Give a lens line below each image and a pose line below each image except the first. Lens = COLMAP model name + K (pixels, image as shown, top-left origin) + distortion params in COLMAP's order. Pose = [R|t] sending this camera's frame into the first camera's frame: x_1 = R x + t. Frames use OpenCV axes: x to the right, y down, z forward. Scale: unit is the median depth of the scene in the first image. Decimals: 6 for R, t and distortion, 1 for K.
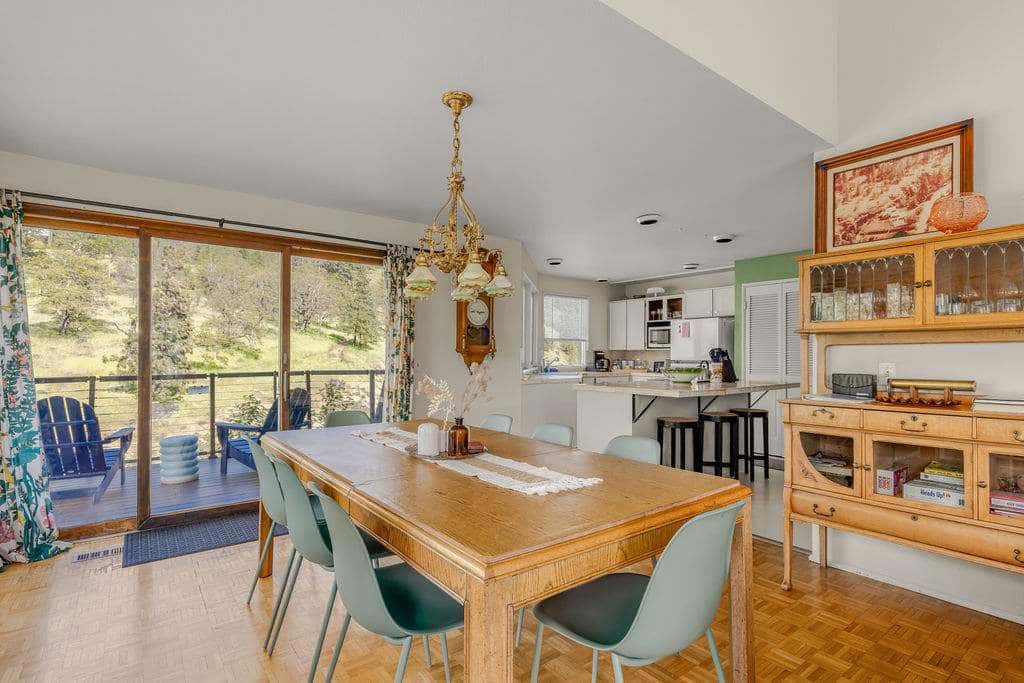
lens RADIAL K [[486.5, 0, 520.8], [0, 486.5, 348.5], [0, 0, 1]] dist [0.012446, -0.001295]
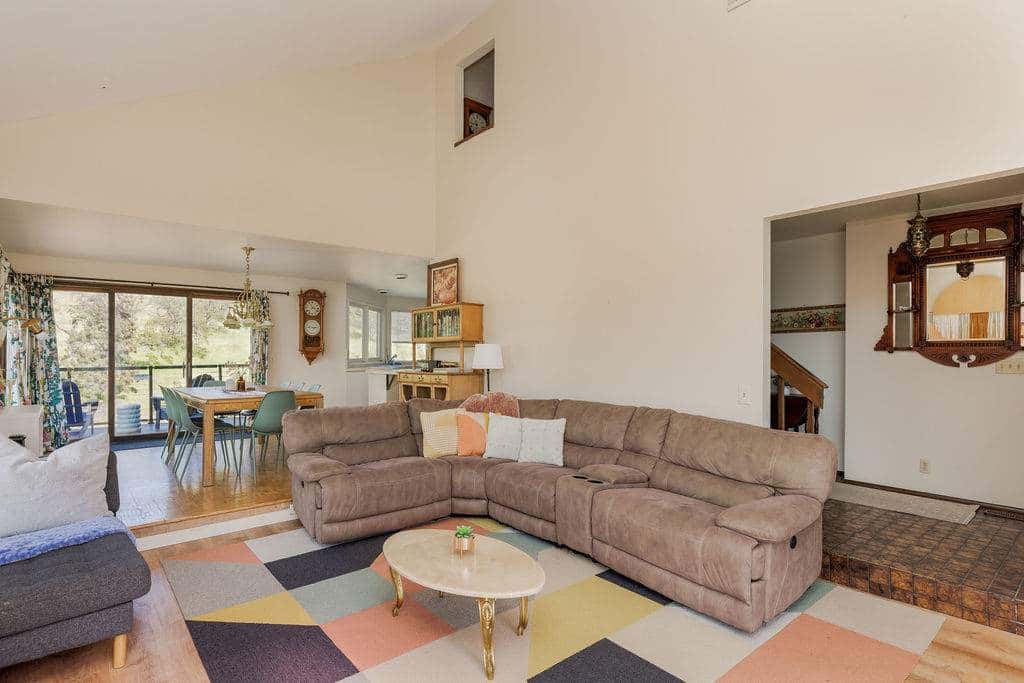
lens RADIAL K [[525.2, 0, 510.4], [0, 525.2, 349.2], [0, 0, 1]] dist [0.021324, 0.001422]
pose [[0.999745, -0.001769, 0.022508, 0.525994], [0.001680, 0.999991, 0.004008, -0.005991], [-0.022515, -0.003969, 0.999739, -0.786060]]
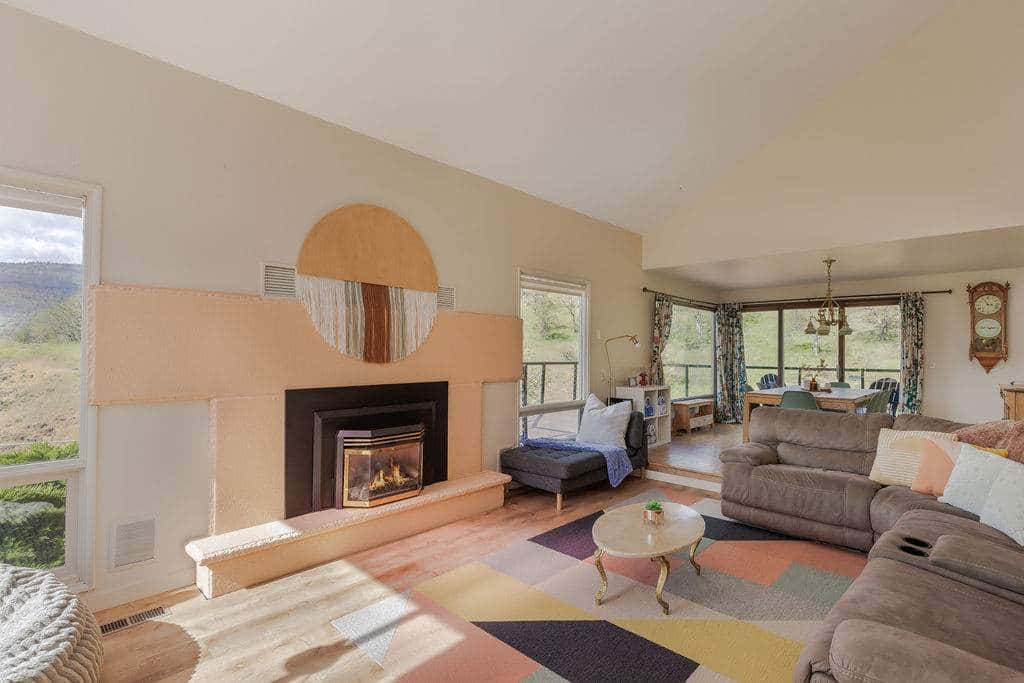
lens RADIAL K [[486.5, 0, 514.2], [0, 486.5, 347.3], [0, 0, 1]] dist [0.012446, -0.001295]
pose [[0.138667, -0.008995, -0.990298, 1.057125], [-0.002551, 0.999952, -0.009440, -0.003802], [0.990336, 0.003835, 0.138637, -0.497595]]
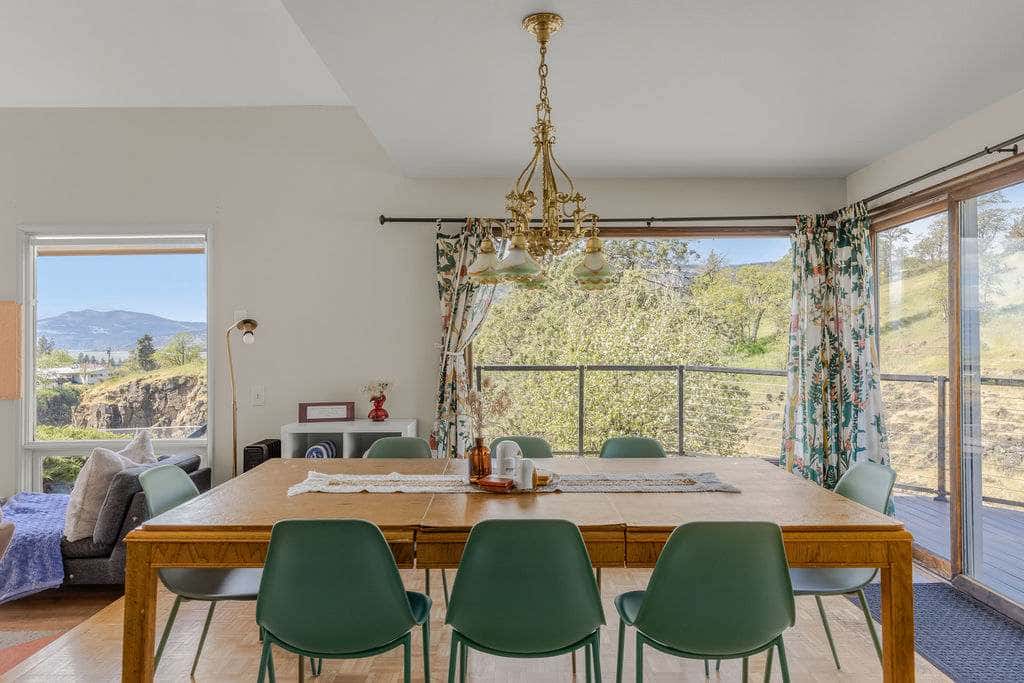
lens RADIAL K [[637.8, 0, 504.1], [0, 637.8, 339.6], [0, 0, 1]] dist [0.018281, -0.001324]
pose [[-0.622133, -0.000775, -0.782911, 0.323109], [0.013226, 0.999846, -0.011500, -0.007216], [0.782800, -0.017510, -0.622027, 0.710386]]
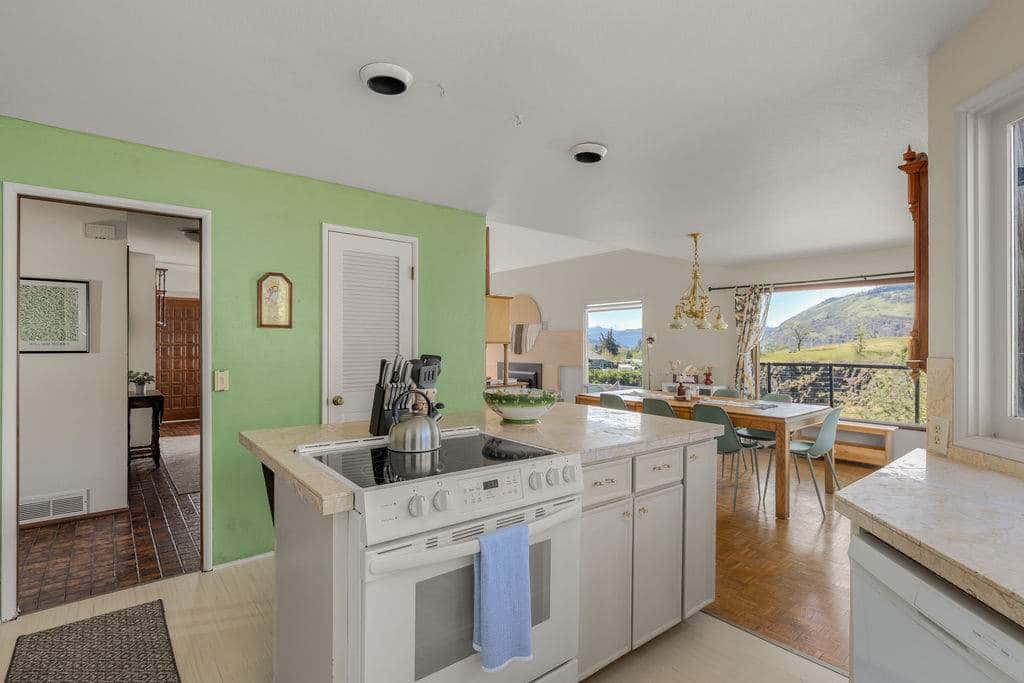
lens RADIAL K [[508.7, 0, 509.3], [0, 508.7, 345.0], [0, 0, 1]] dist [-0.001422, -0.000133]
pose [[-0.999971, -0.006286, -0.004203, 0.325810], [-0.006255, 0.999954, -0.007237, -0.008746], [0.004249, -0.007211, -0.999965, 1.478415]]
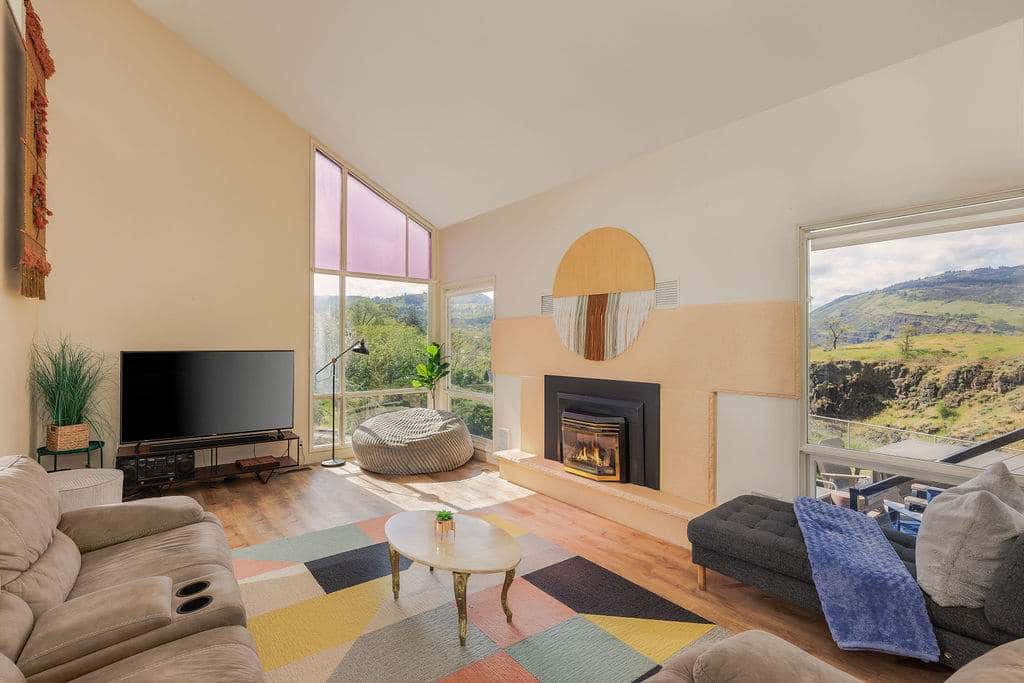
lens RADIAL K [[486.5, 0, 505.5], [0, 486.5, 340.3], [0, 0, 1]] dist [0.012446, -0.001295]
pose [[-0.999474, -0.006910, 0.031689, 0.416343], [-0.007314, 0.999893, -0.012667, -0.010016], [-0.031598, -0.012892, -0.999418, 0.305814]]
